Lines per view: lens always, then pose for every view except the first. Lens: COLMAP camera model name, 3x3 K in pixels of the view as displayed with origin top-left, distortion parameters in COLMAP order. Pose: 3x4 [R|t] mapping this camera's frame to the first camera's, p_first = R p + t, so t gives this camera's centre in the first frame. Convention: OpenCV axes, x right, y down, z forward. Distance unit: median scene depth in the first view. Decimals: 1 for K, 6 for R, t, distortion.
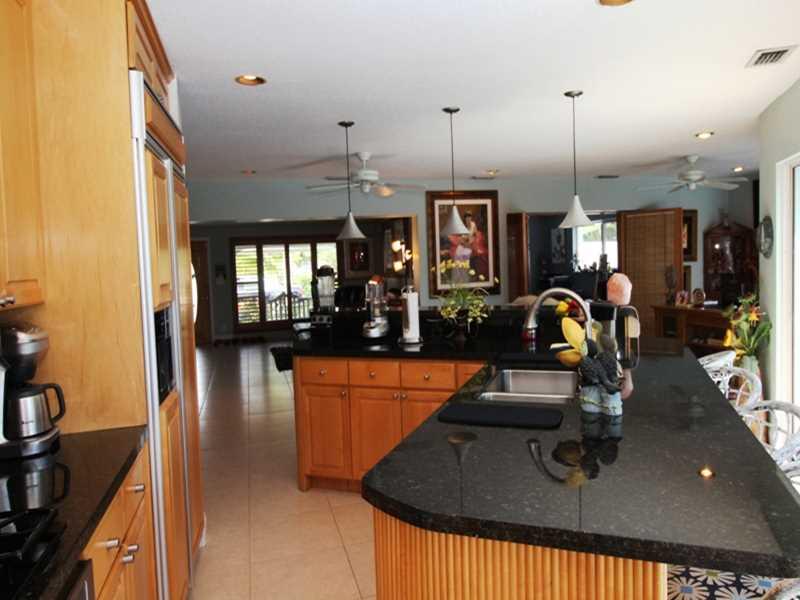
lens RADIAL K [[566.5, 0, 402.2], [0, 566.5, 277.9], [0, 0, 1]] dist [-0.004251, -0.006703]
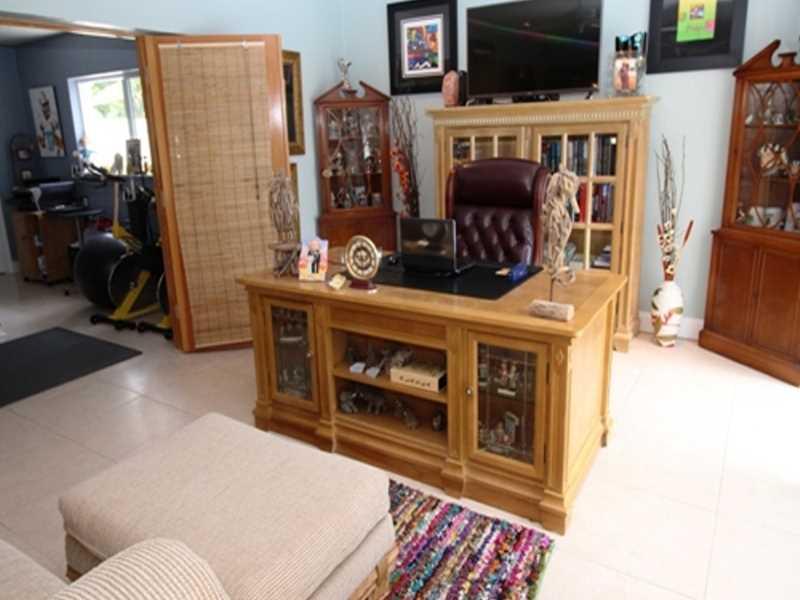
lens RADIAL K [[566.5, 0, 402.2], [0, 566.5, 277.9], [0, 0, 1]] dist [-0.004251, -0.006703]
pose [[0.748877, -0.149789, 0.645559, 0.224356], [0.020368, 0.978864, 0.203497, -0.022041], [-0.662396, -0.139246, 0.736100, 0.524627]]
